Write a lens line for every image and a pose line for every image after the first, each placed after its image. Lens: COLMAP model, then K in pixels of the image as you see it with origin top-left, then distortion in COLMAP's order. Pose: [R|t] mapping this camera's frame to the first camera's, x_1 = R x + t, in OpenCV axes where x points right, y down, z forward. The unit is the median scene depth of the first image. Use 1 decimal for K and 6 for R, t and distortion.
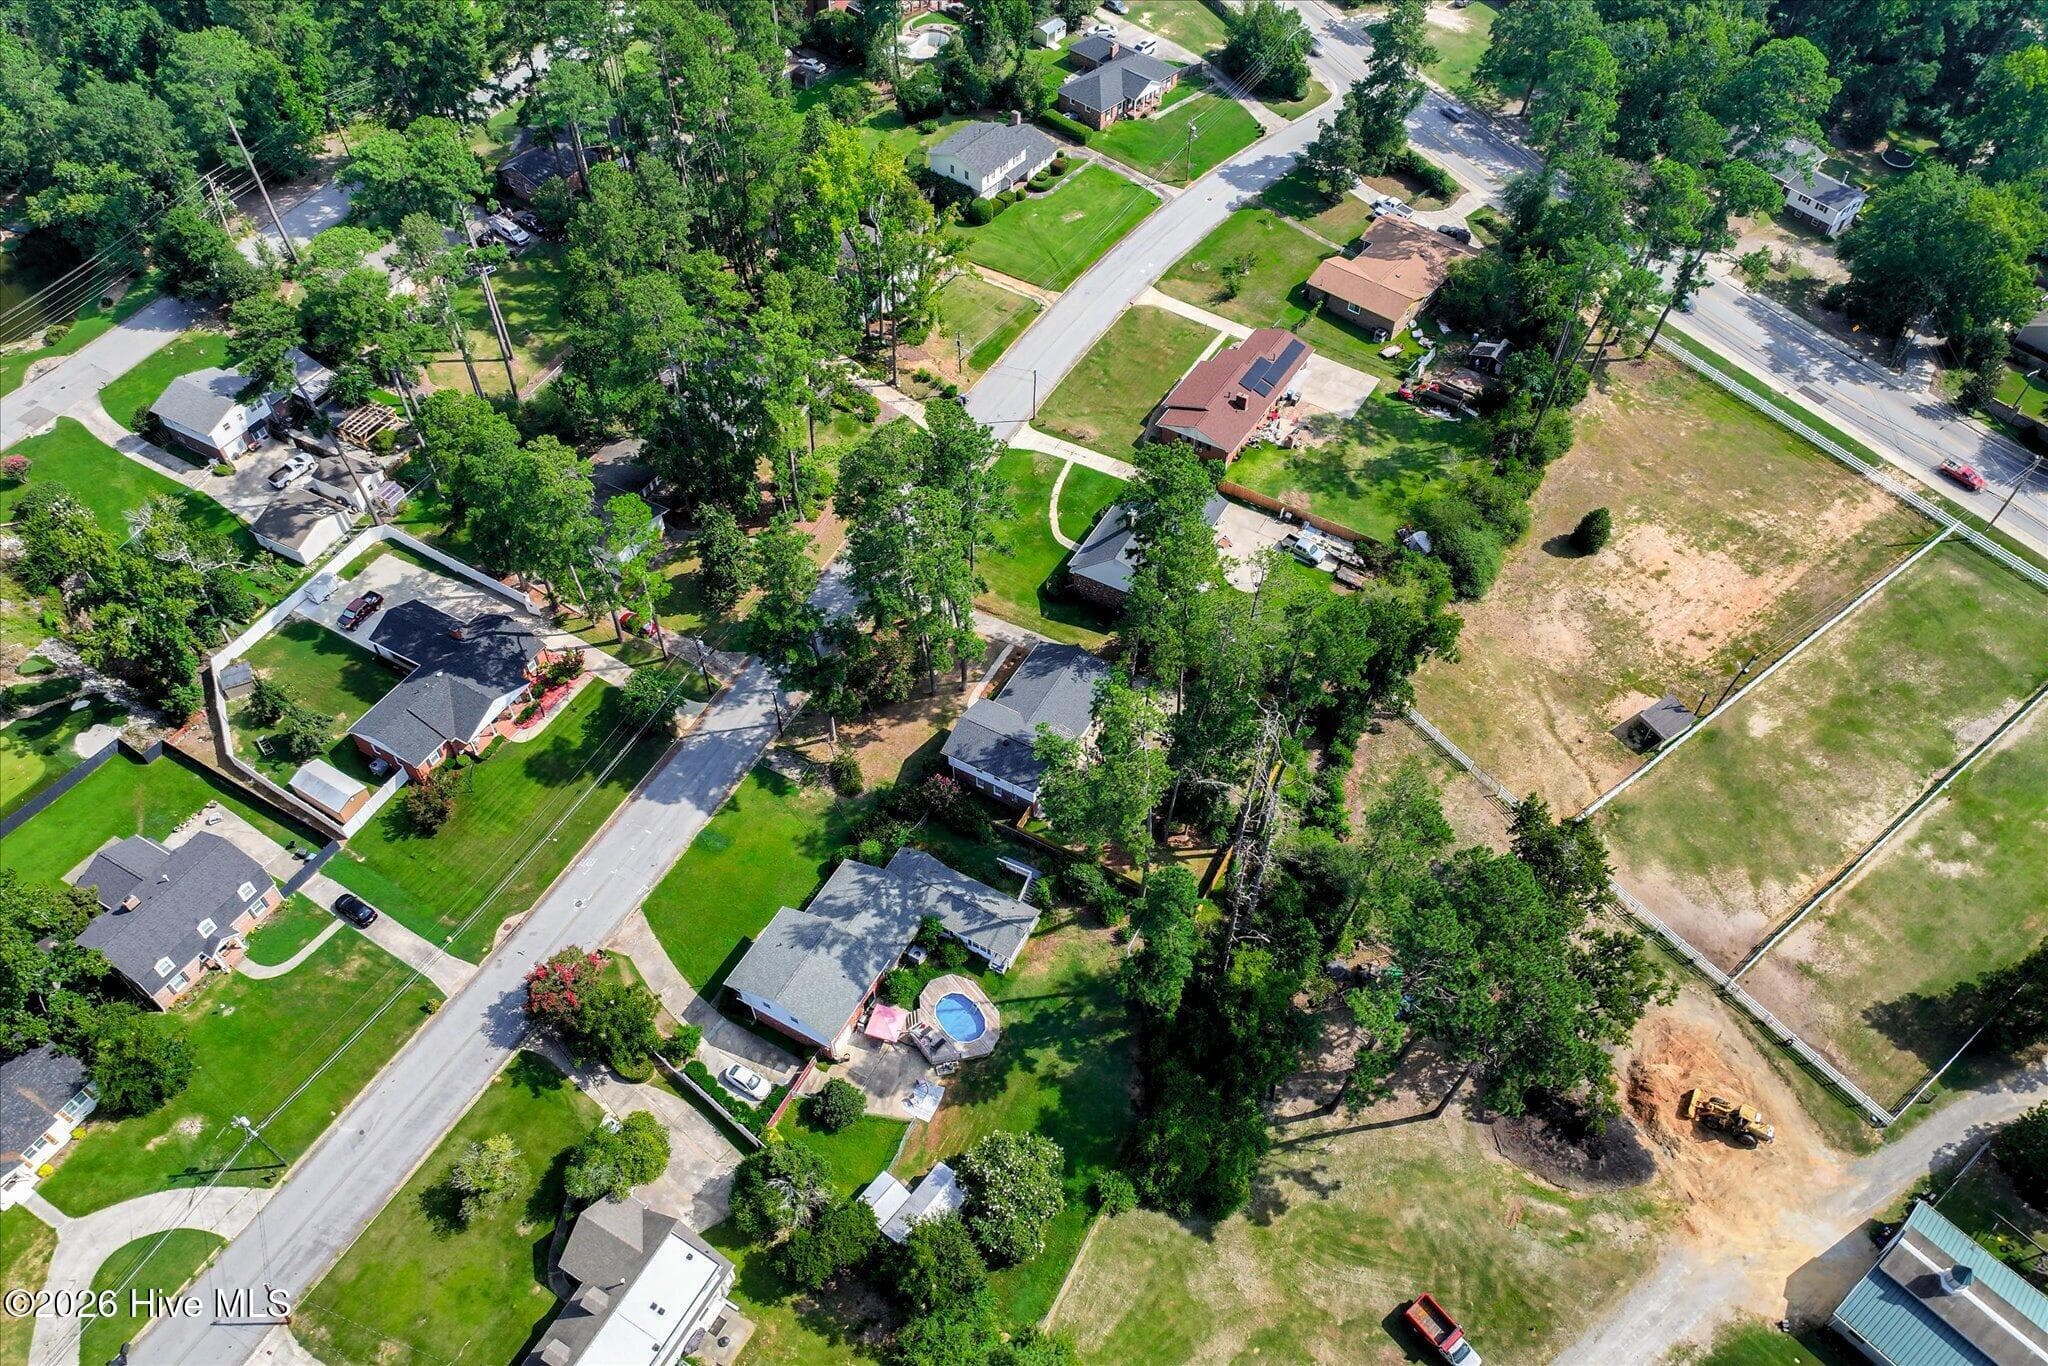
lens RADIAL K [[1438.7, 0, 1032.6], [0, 1438.7, 683.1], [0, 0, 1]] dist [-0.000233, 0.010556]
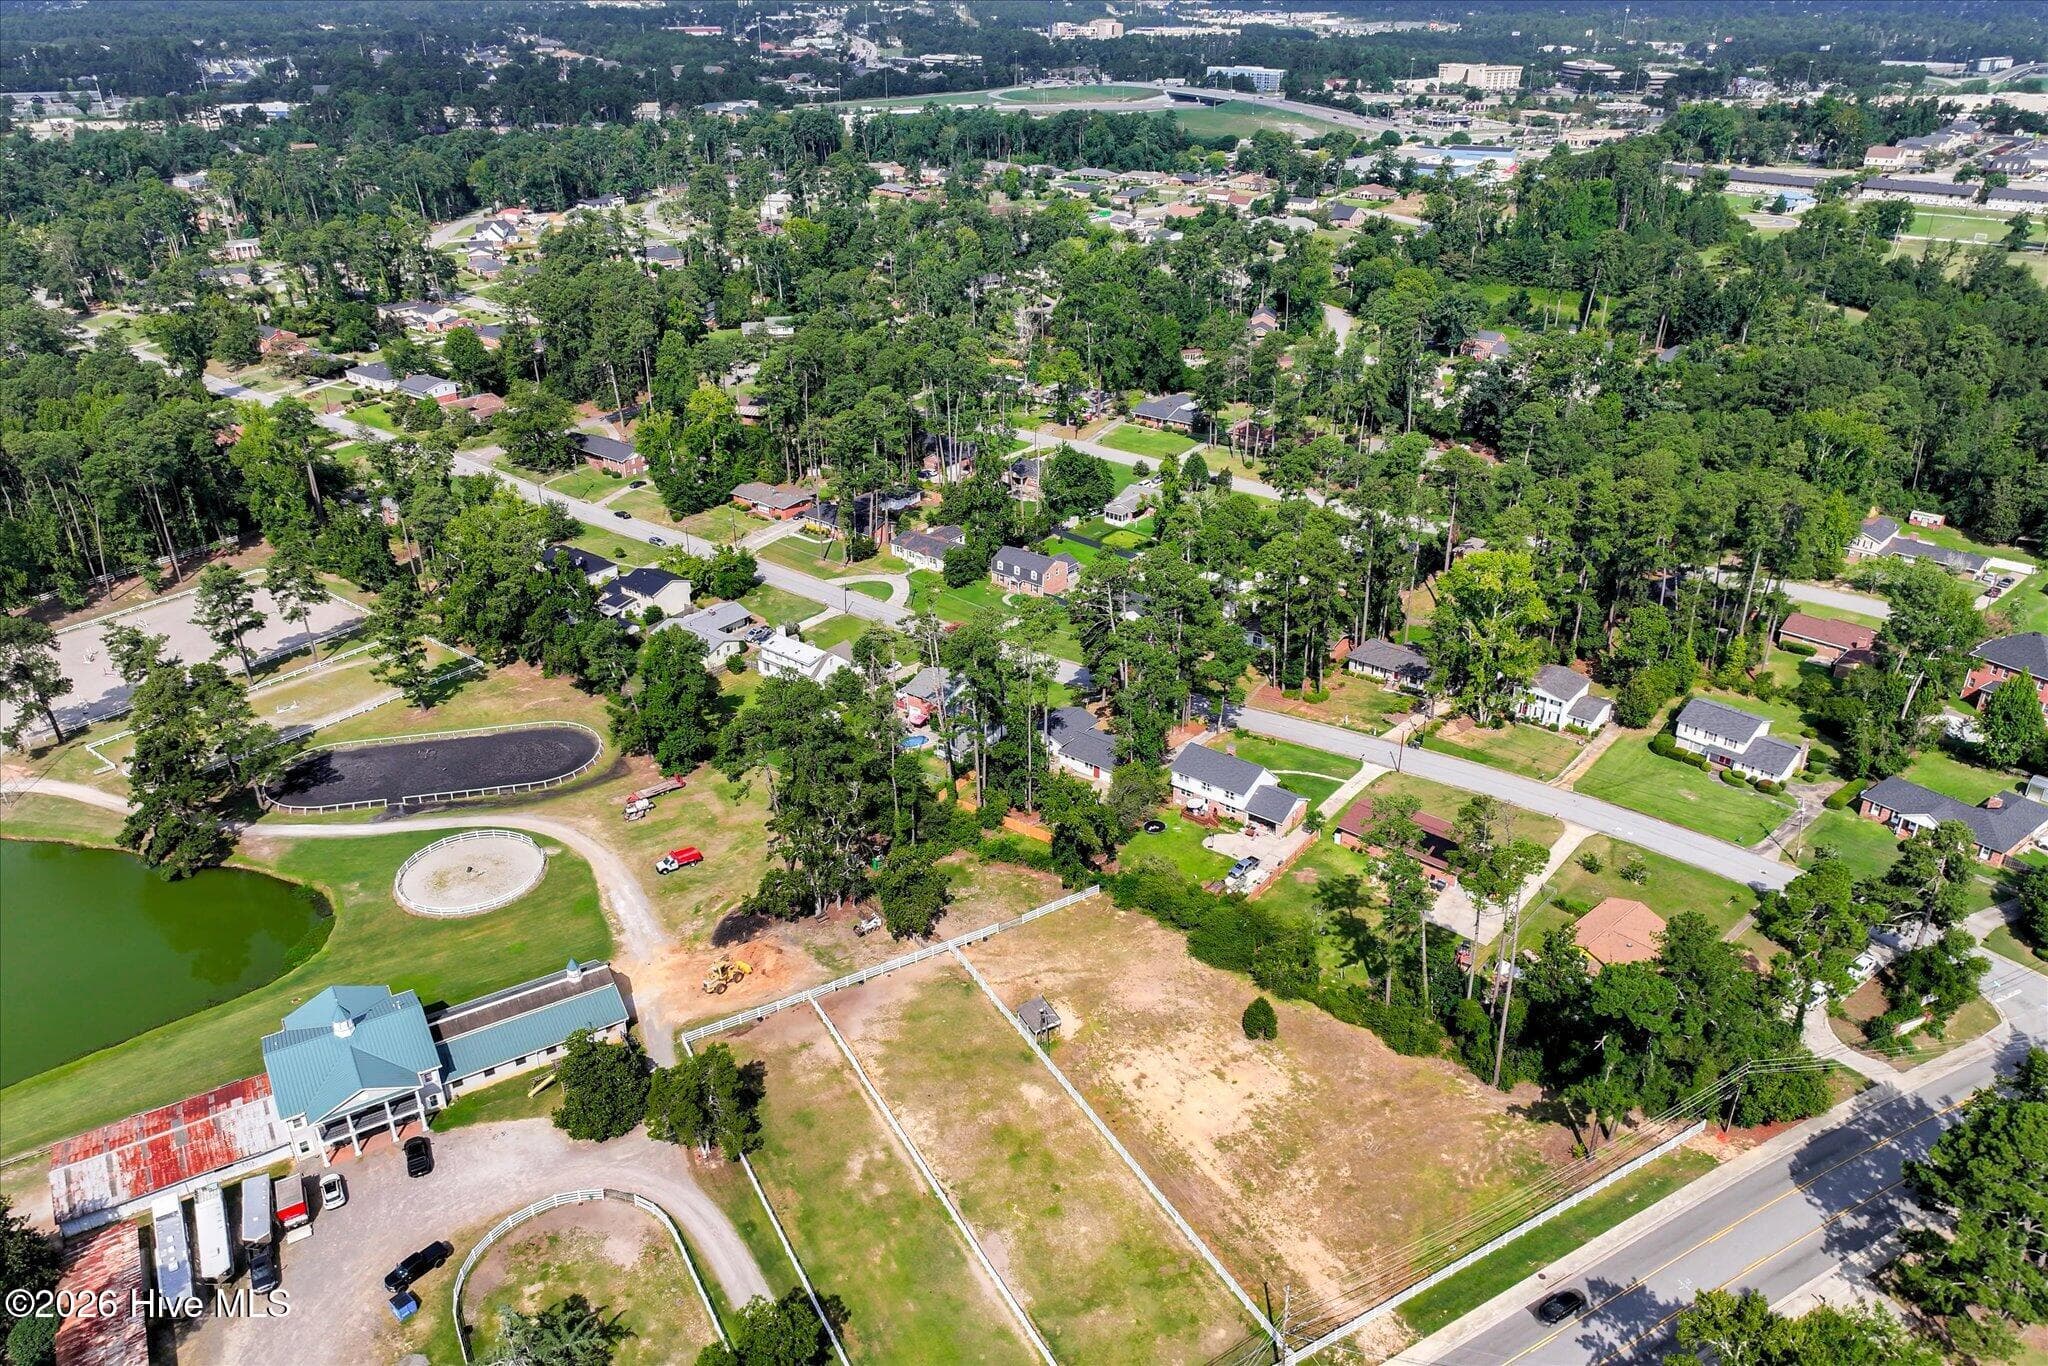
lens RADIAL K [[1438.7, 0, 1032.6], [0, 1438.7, 683.1], [0, 0, 1]] dist [-0.000233, 0.010556]
pose [[-0.152658, 0.433921, -0.887924, 1.347177], [-0.747473, 0.537057, 0.390966, -0.568111], [0.646514, 0.723383, 0.242358, 0.510000]]
